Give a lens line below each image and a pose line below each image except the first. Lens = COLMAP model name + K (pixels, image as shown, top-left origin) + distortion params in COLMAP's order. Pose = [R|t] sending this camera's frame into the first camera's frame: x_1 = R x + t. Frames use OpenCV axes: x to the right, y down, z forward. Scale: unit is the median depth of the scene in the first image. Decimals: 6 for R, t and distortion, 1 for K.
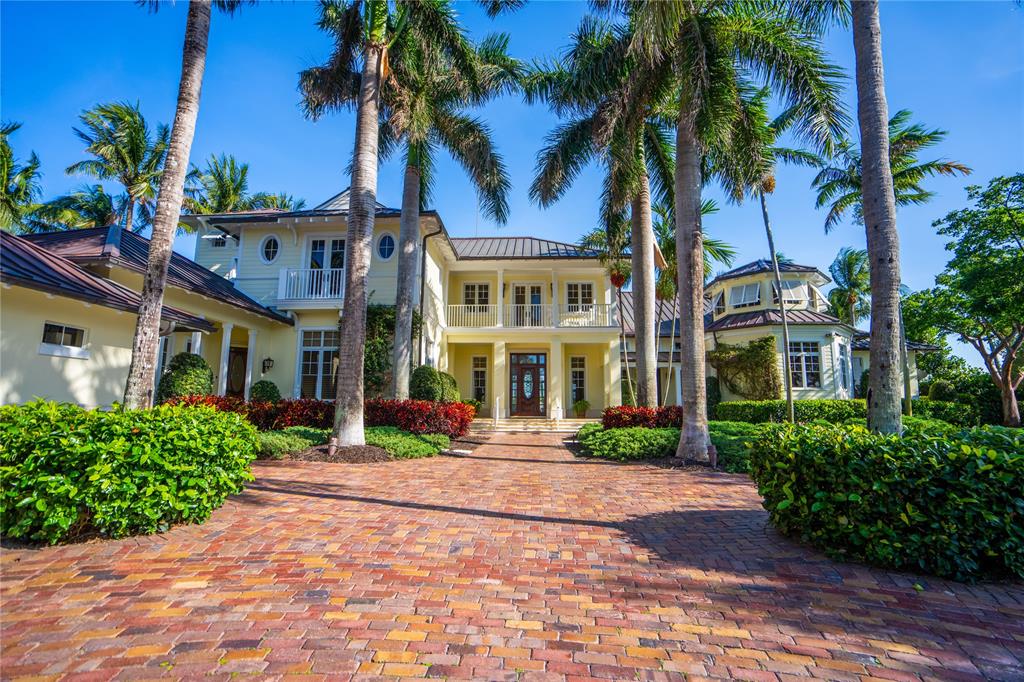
lens RADIAL K [[460.1, 0, 512.0], [0, 460.1, 341.0], [0, 0, 1]] dist [-0.000887, 0.000096]
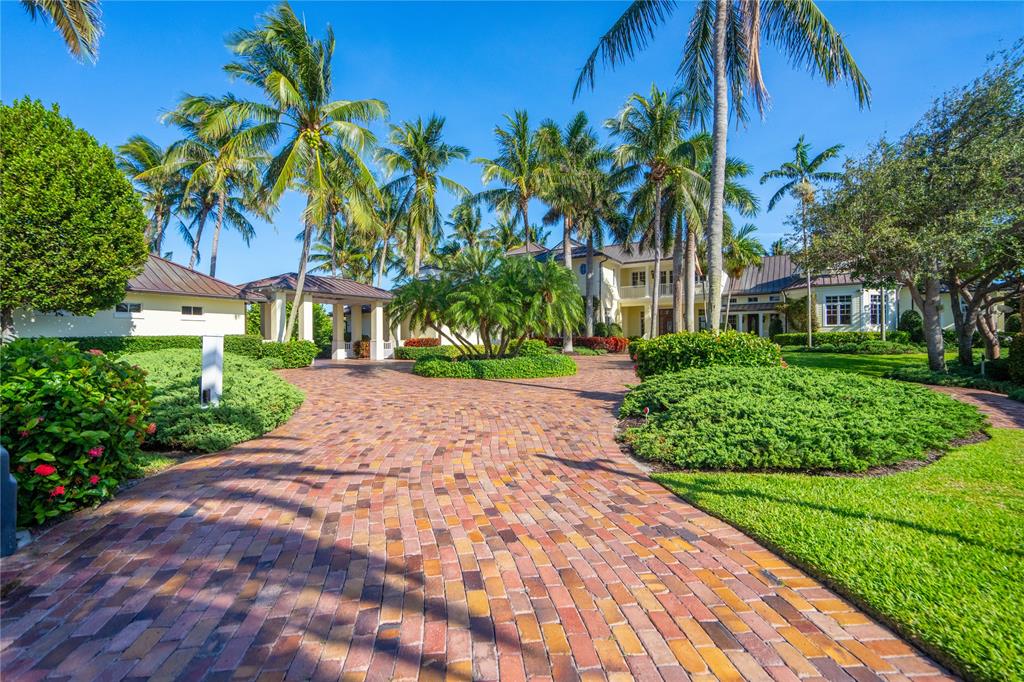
lens RADIAL K [[460.1, 0, 512.0], [0, 460.1, 341.0], [0, 0, 1]] dist [-0.000887, 0.000096]
pose [[0.867582, -0.016387, -0.497024, 0.440883], [0.080123, 0.991005, 0.107185, -0.105159], [0.490797, -0.132815, 0.861091, -0.944726]]
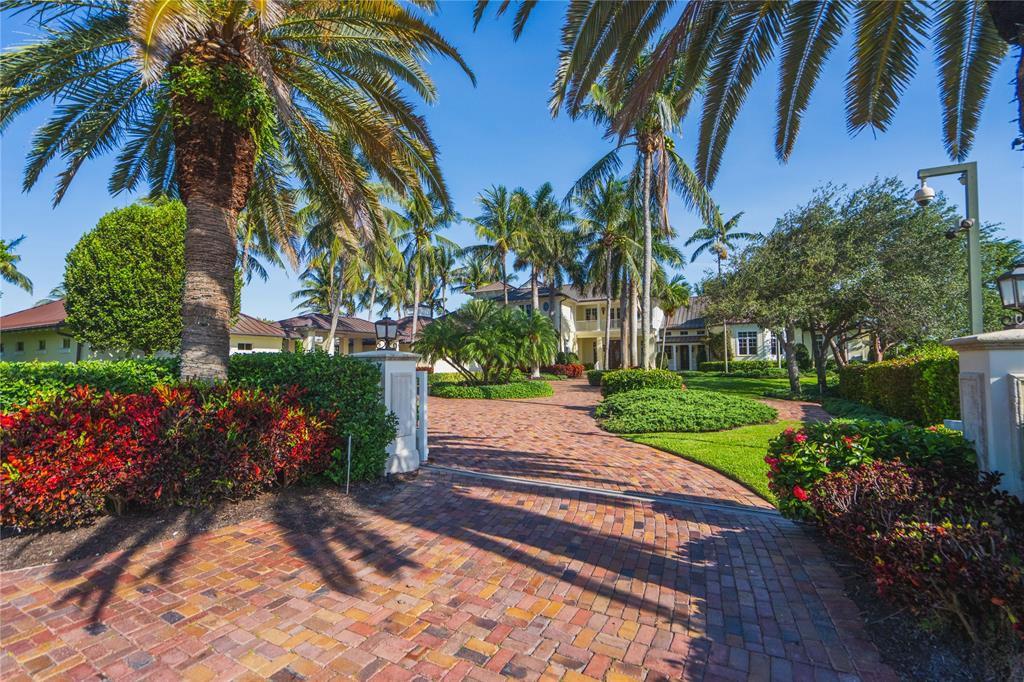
lens RADIAL K [[460.1, 0, 512.0], [0, 460.1, 341.0], [0, 0, 1]] dist [-0.000887, 0.000096]
pose [[0.915839, -0.037669, -0.399775, 0.493182], [0.069360, 0.995465, 0.065099, -0.161856], [0.395510, -0.087348, 0.914299, -1.247469]]
